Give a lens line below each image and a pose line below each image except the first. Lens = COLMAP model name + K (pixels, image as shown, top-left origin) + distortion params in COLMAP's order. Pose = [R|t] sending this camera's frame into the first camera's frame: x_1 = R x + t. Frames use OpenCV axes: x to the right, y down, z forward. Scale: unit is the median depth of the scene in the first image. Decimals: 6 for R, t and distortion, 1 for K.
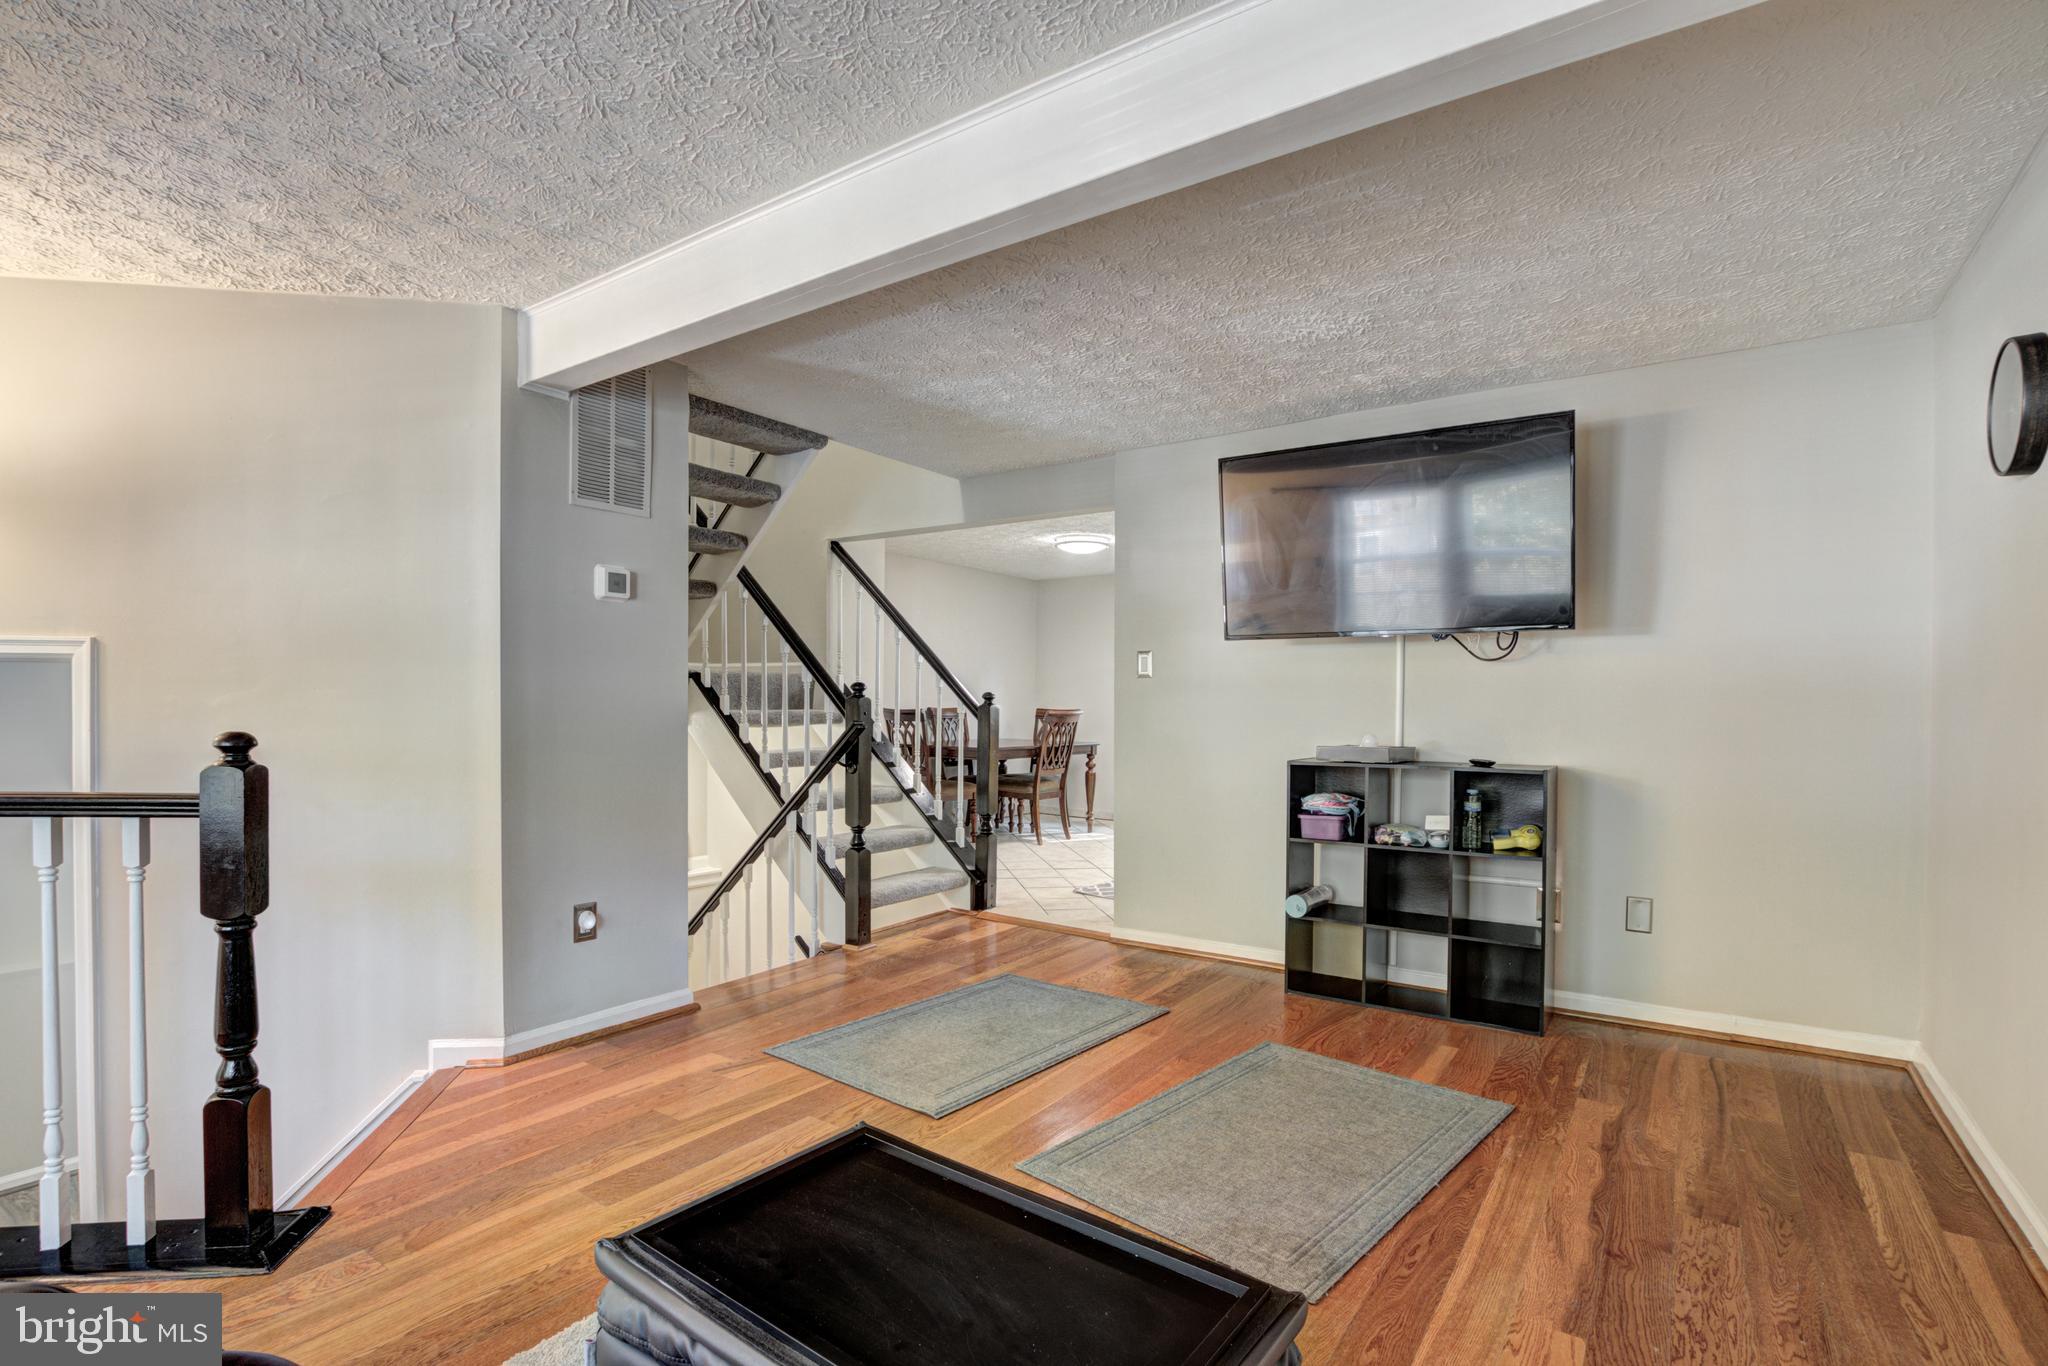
lens RADIAL K [[947.3, 0, 1031.6], [0, 947.3, 707.7], [0, 0, 1]] dist [-0.029743, 0.000107]
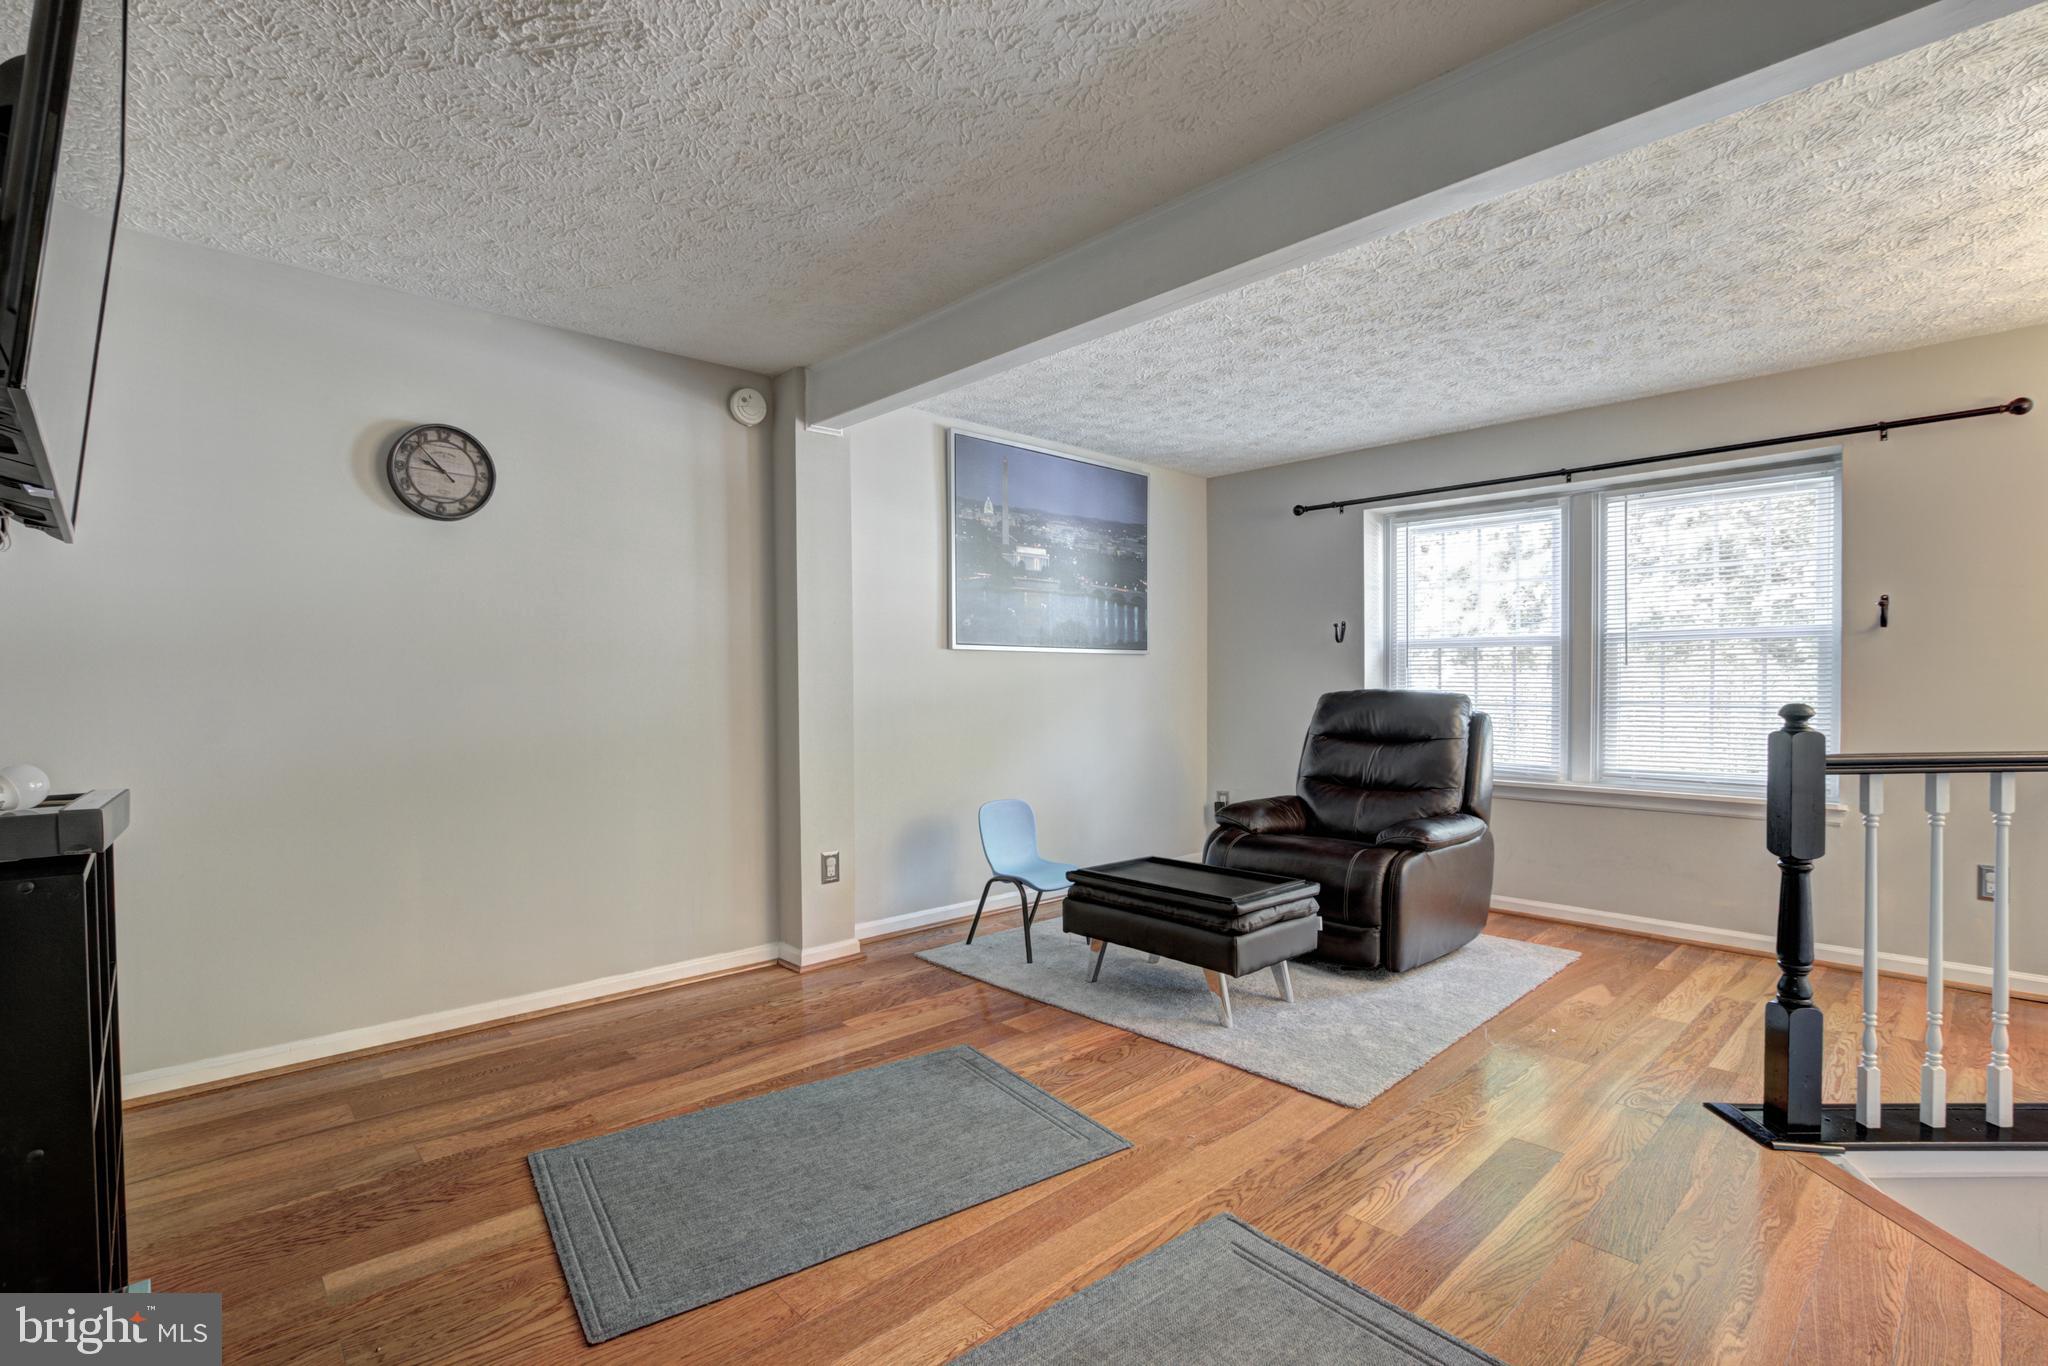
lens RADIAL K [[980.9, 0, 1056.2], [0, 980.9, 681.6], [0, 0, 1]] dist [-0.027097, 0.001426]
pose [[-0.981907, -0.000131, 0.189366, -0.090528], [0.001331, 0.999970, 0.007594, -0.006103], [-0.189361, 0.007708, -0.981877, 1.334637]]
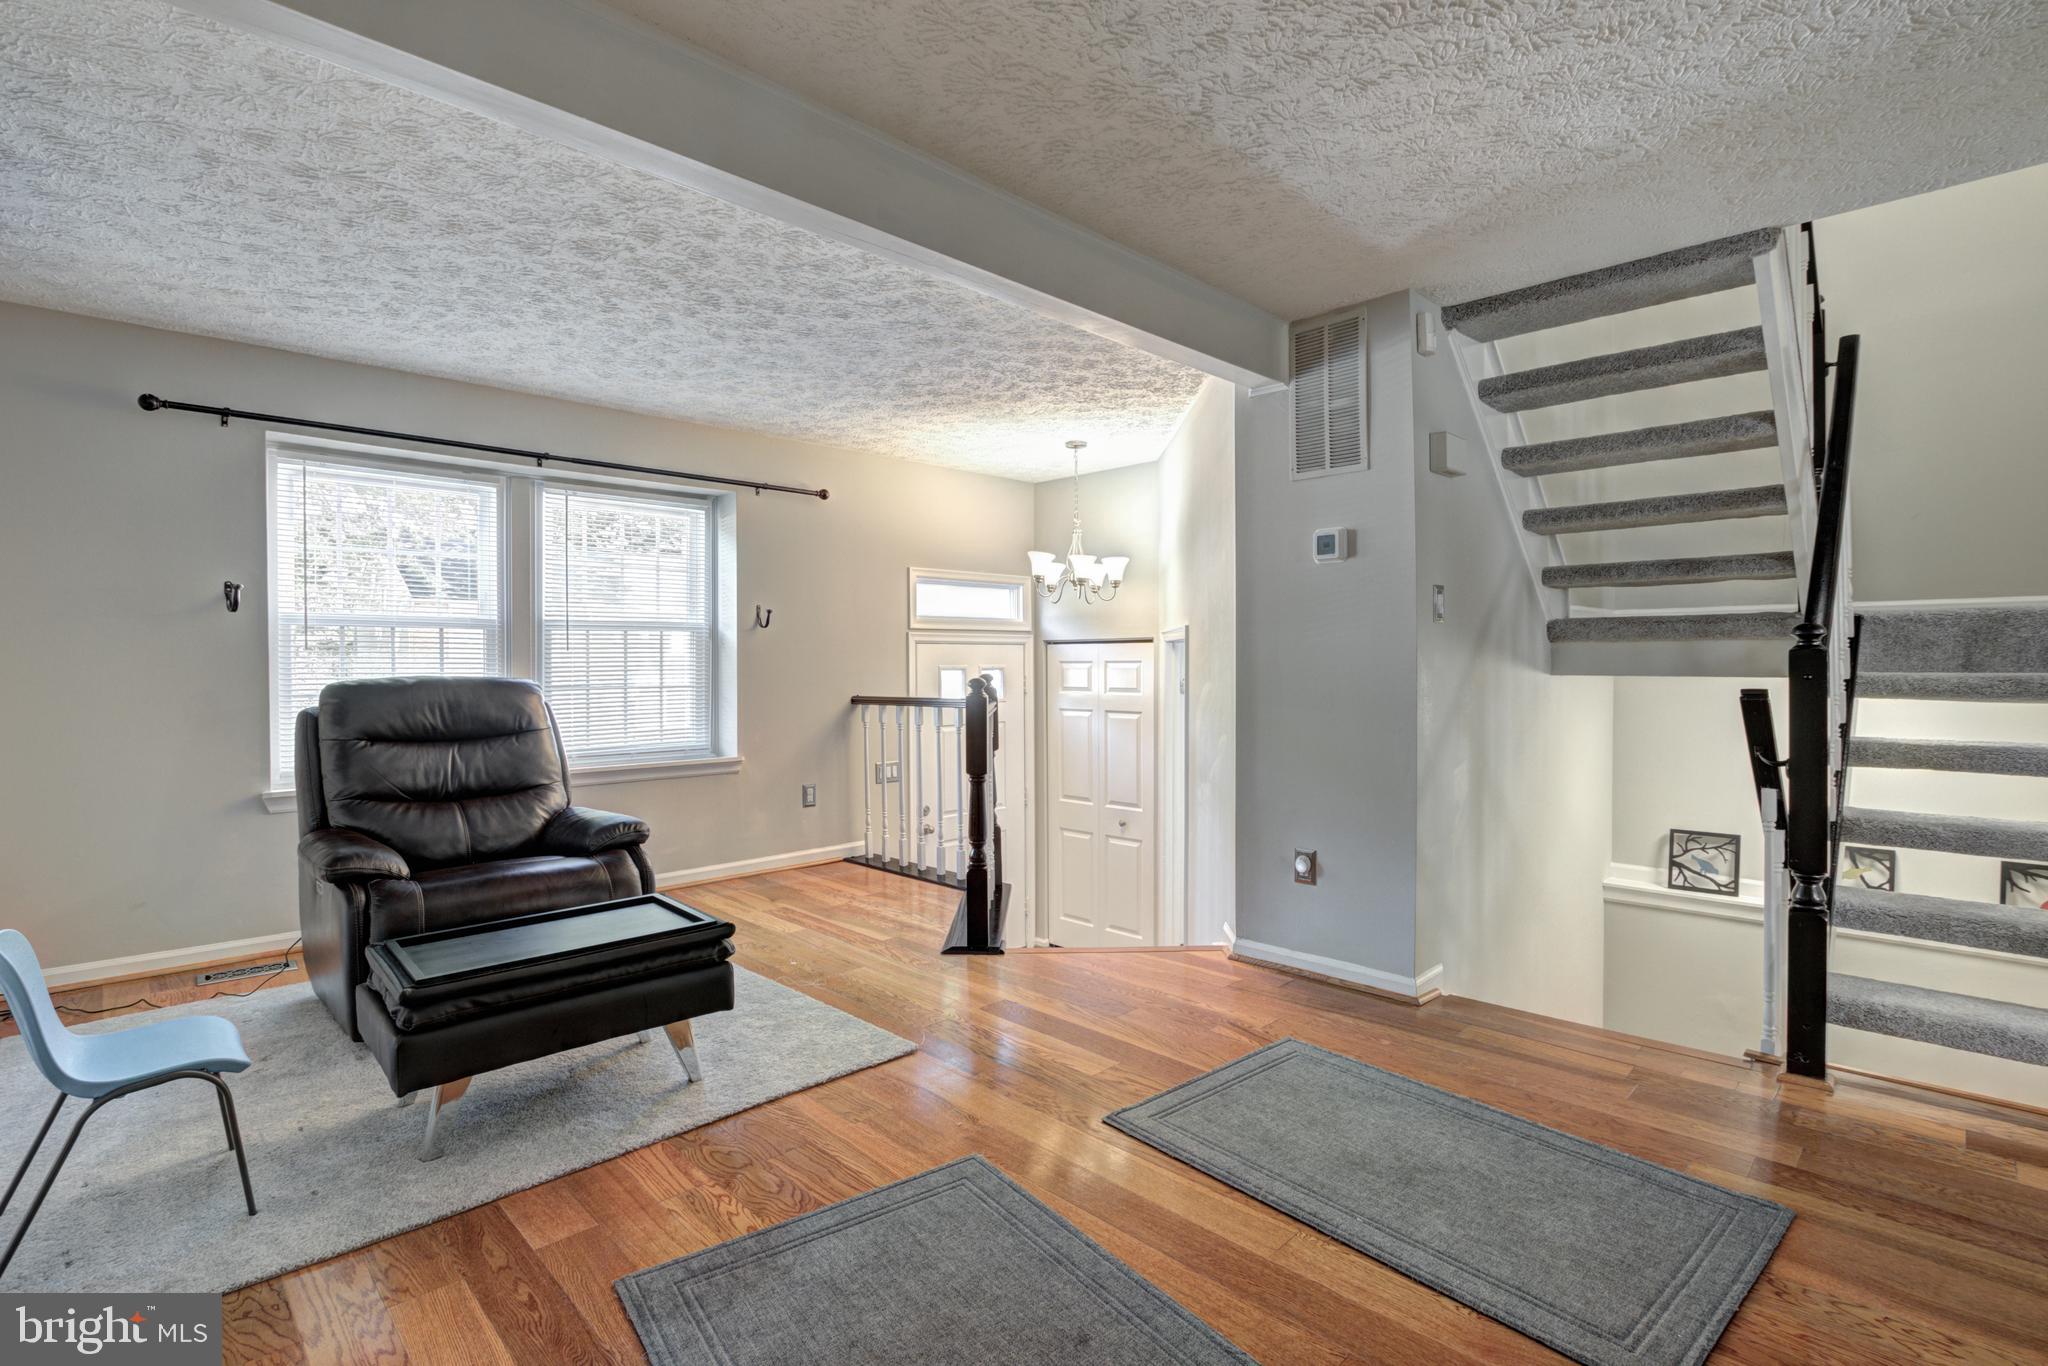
lens RADIAL K [[953.6, 0, 1025.8], [0, 953.6, 671.0], [0, 0, 1]] dist [-0.030522, 0.002180]
pose [[-0.170544, 0.004326, -0.985340, 0.592520], [-0.004231, 0.999978, 0.005123, 0.000930], [0.985341, 0.005042, -0.170522, 0.794918]]
